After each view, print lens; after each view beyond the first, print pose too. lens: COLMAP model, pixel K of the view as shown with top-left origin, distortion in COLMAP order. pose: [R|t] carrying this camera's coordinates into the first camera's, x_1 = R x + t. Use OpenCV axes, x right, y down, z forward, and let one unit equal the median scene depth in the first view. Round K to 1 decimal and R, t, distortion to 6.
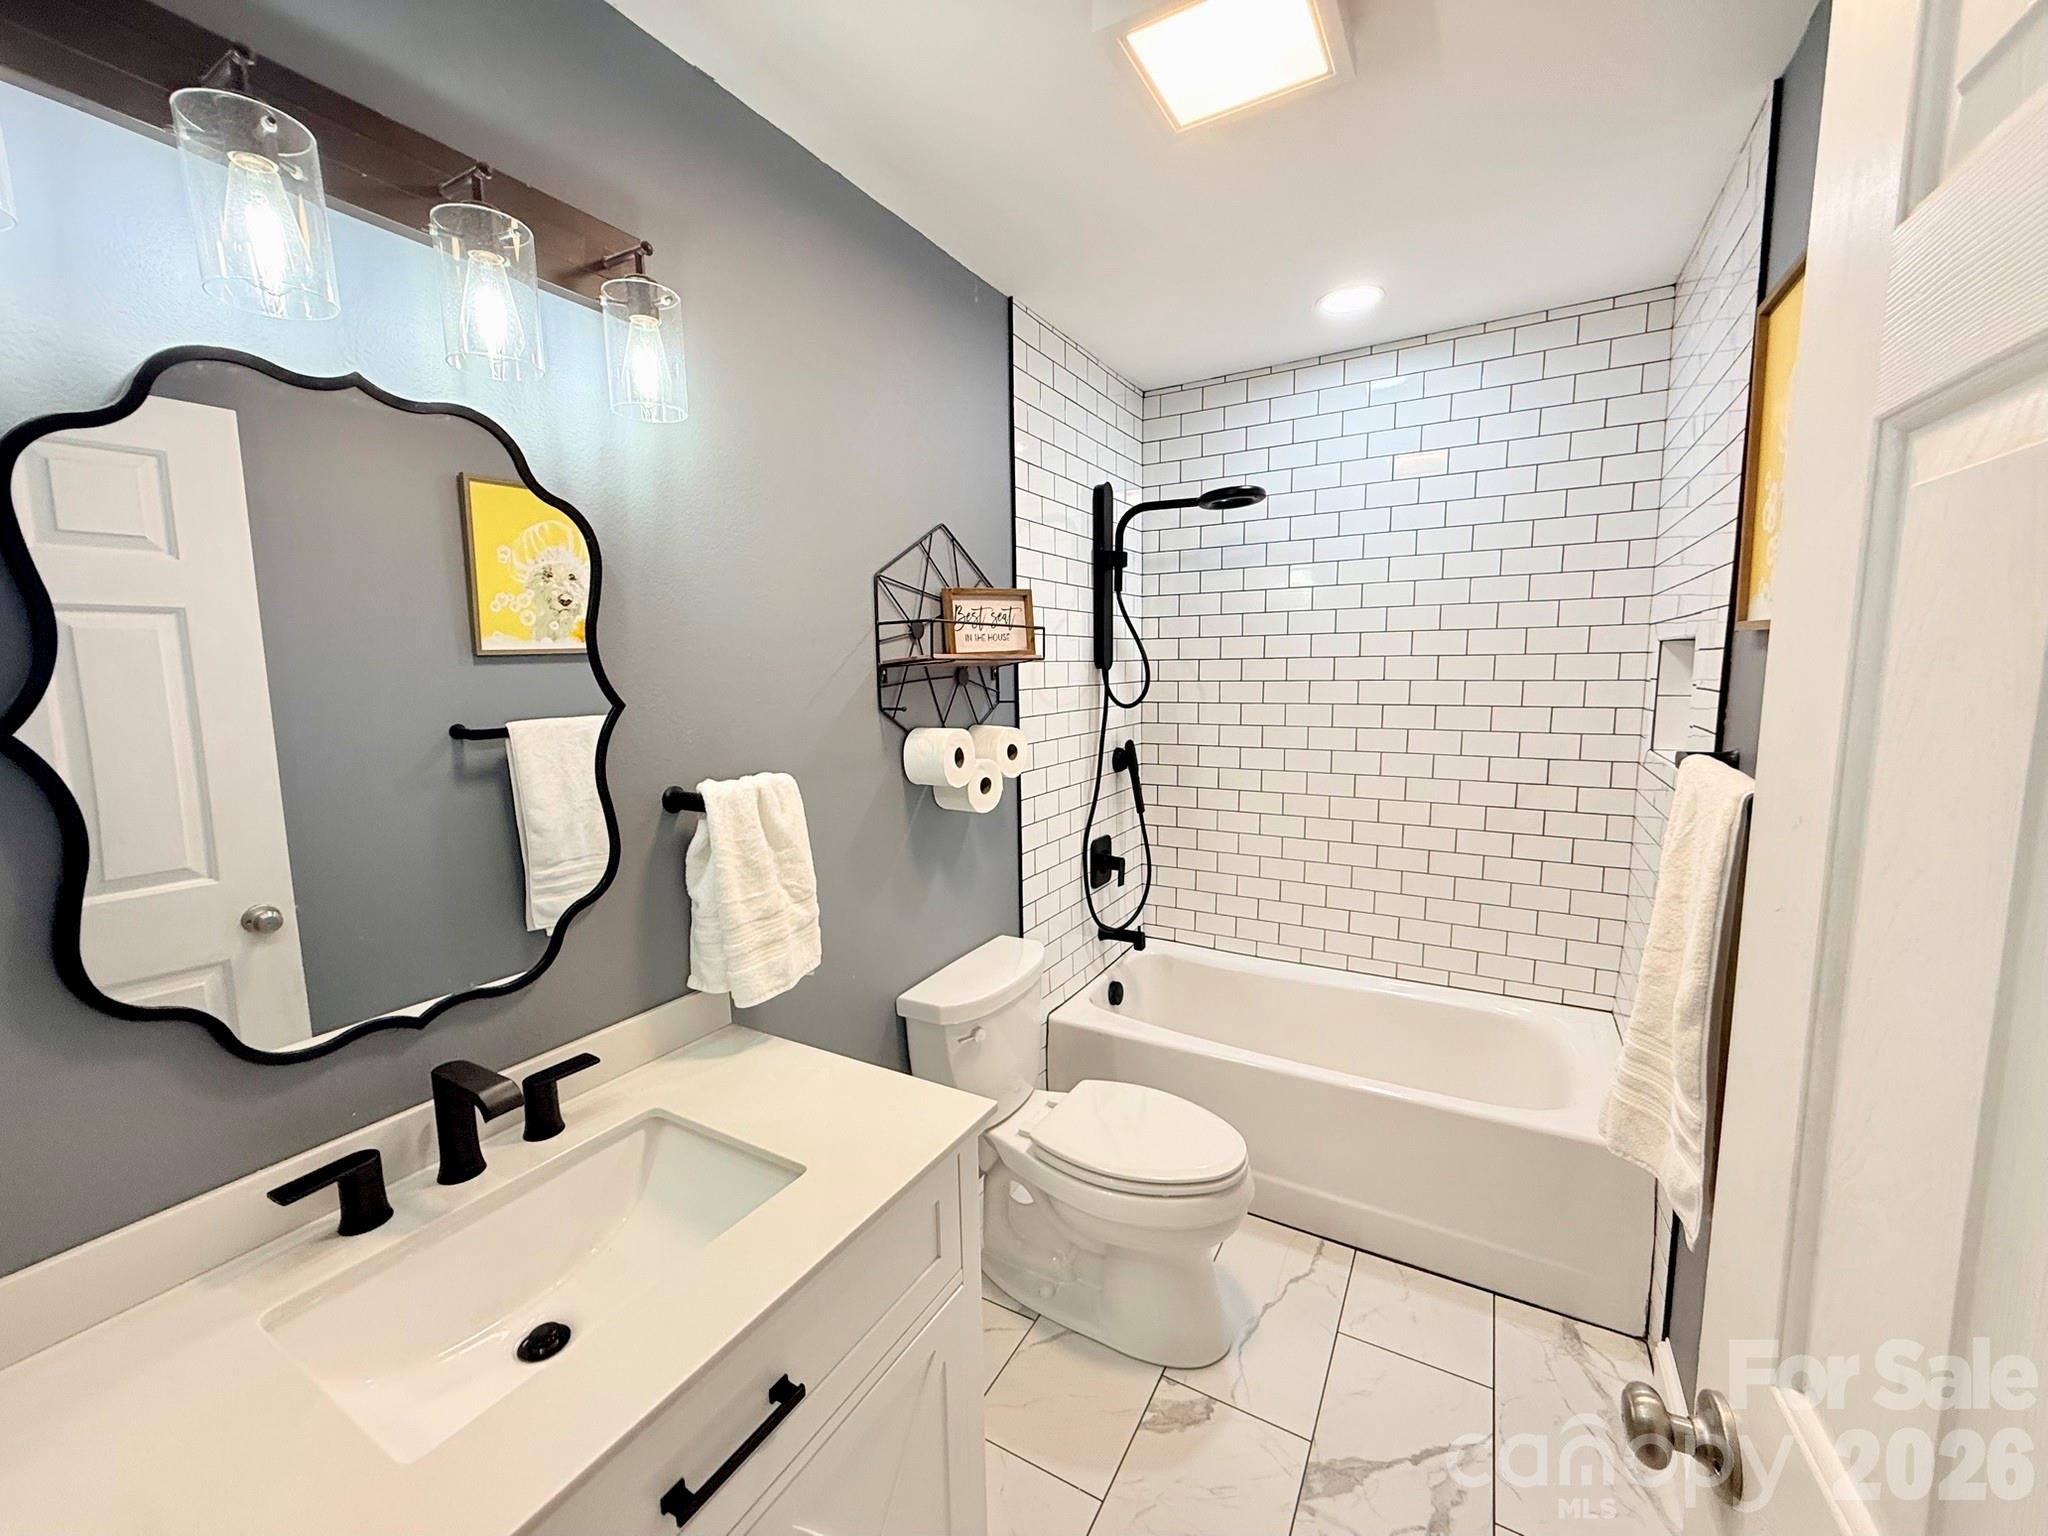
lens RADIAL K [[814.4, 0, 1022.6], [0, 814.4, 764.1], [0, 0, 1]] dist [-0.000910, -0.000264]
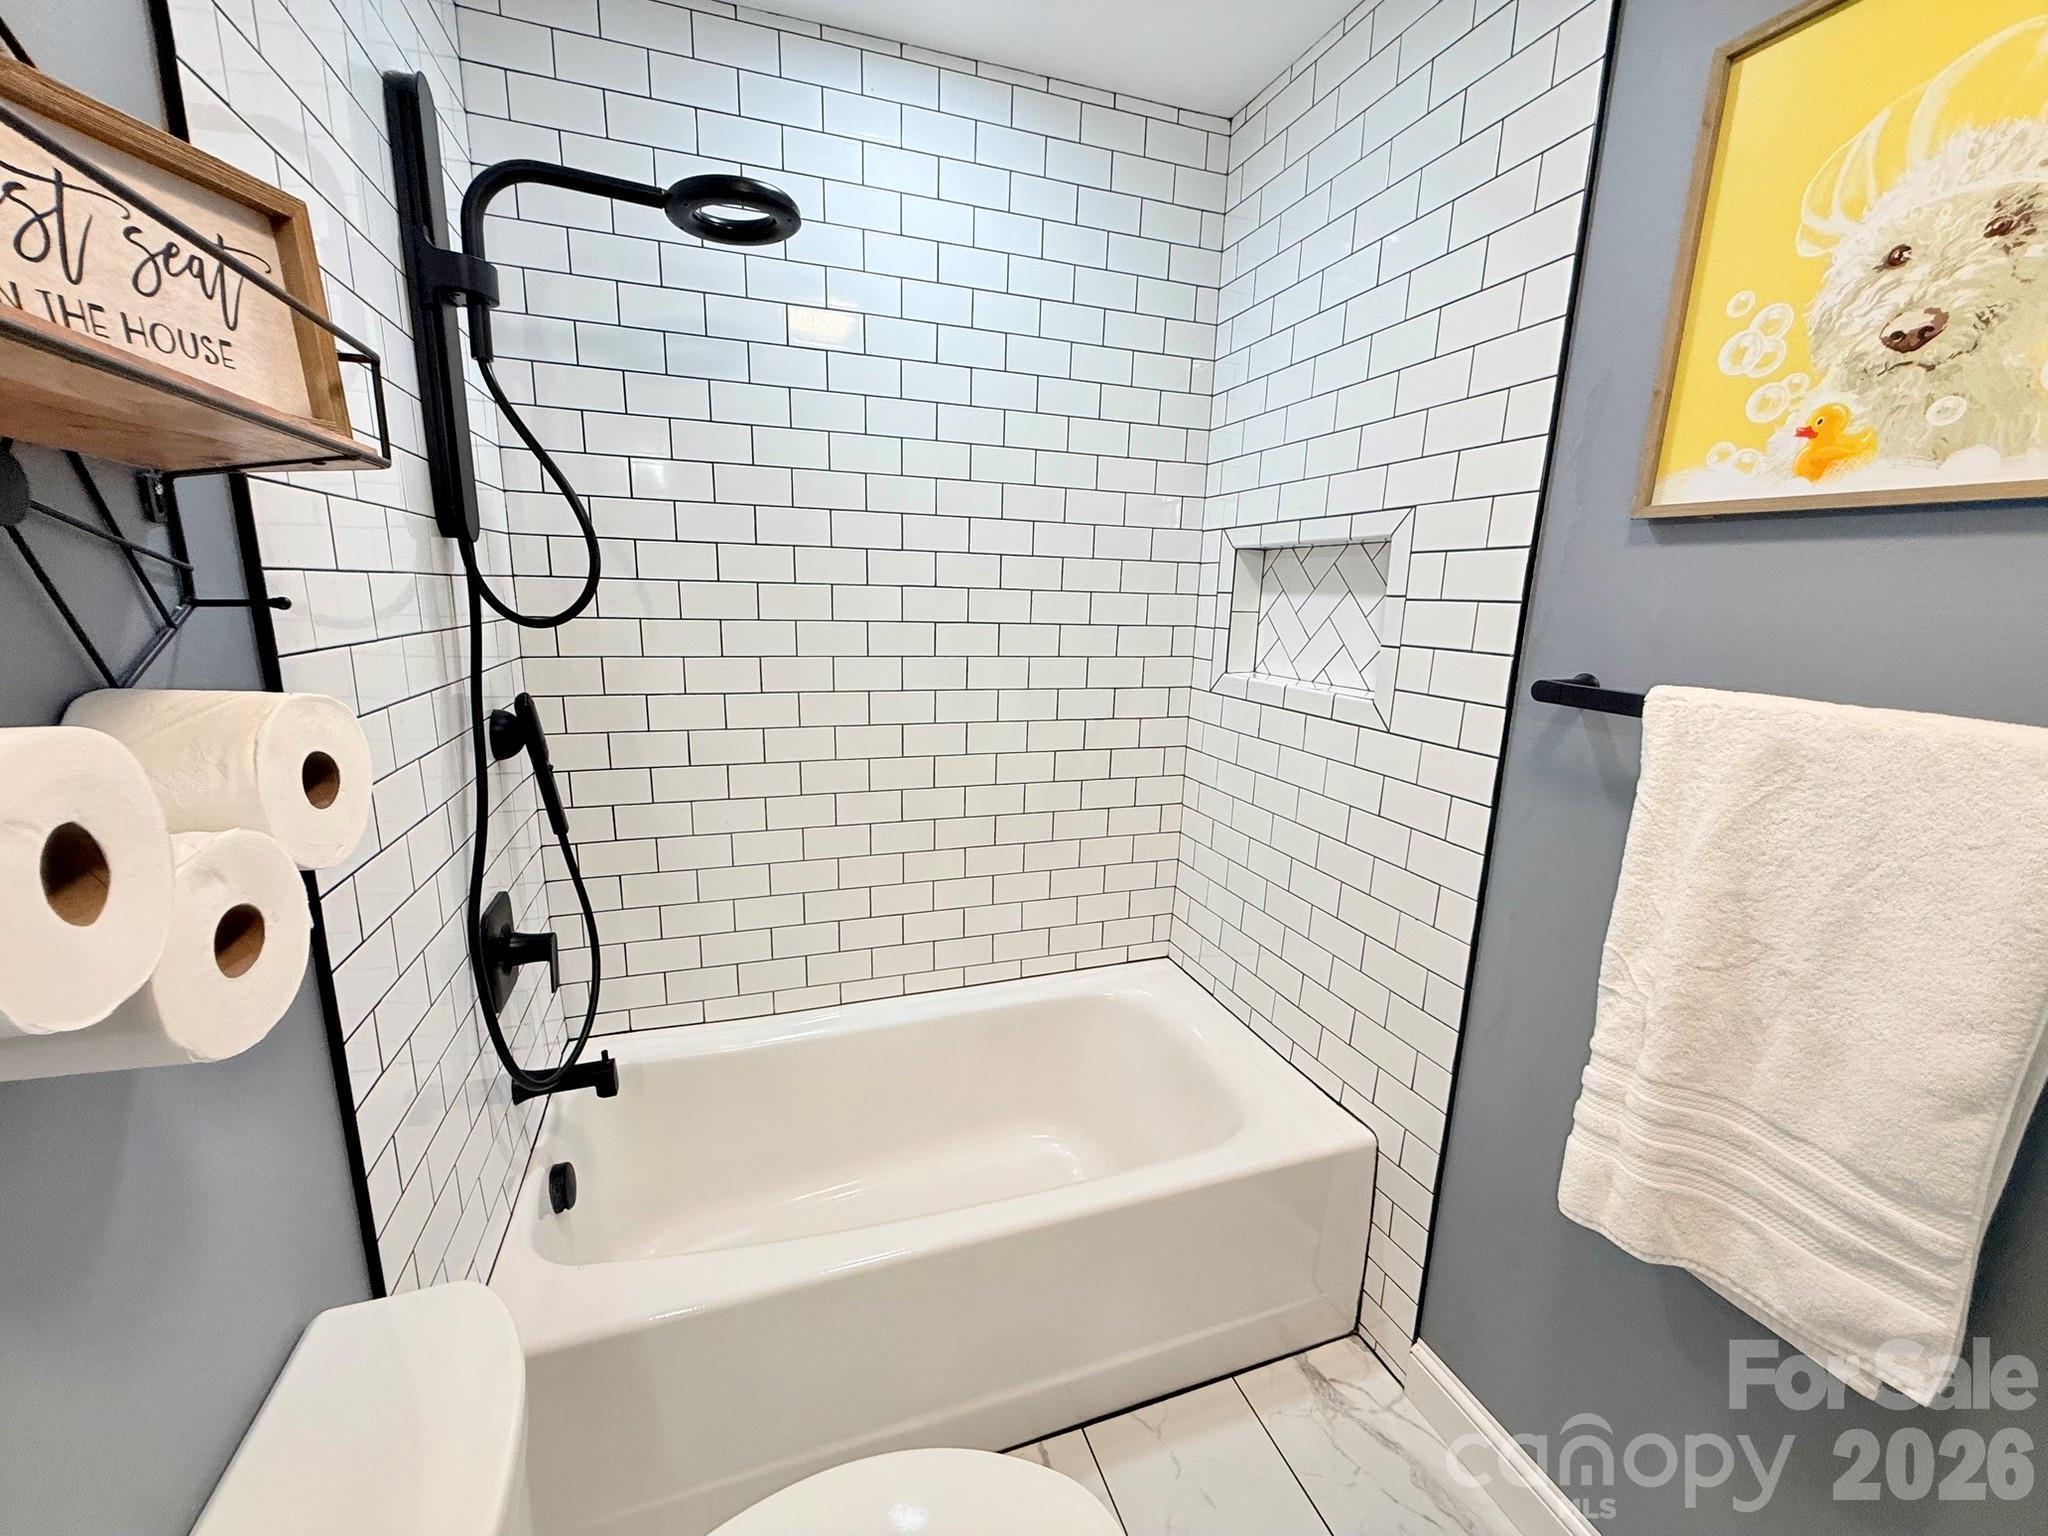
lens RADIAL K [[814.4, 0, 1022.6], [0, 814.4, 768.5], [0, 0, 1]] dist [-0.000910, -0.000264]
pose [[0.653158, -0.129768, 0.746019, -0.048313], [0.055761, 0.990774, 0.123523, -0.030581], [-0.755166, -0.039081, 0.654368, 0.479268]]
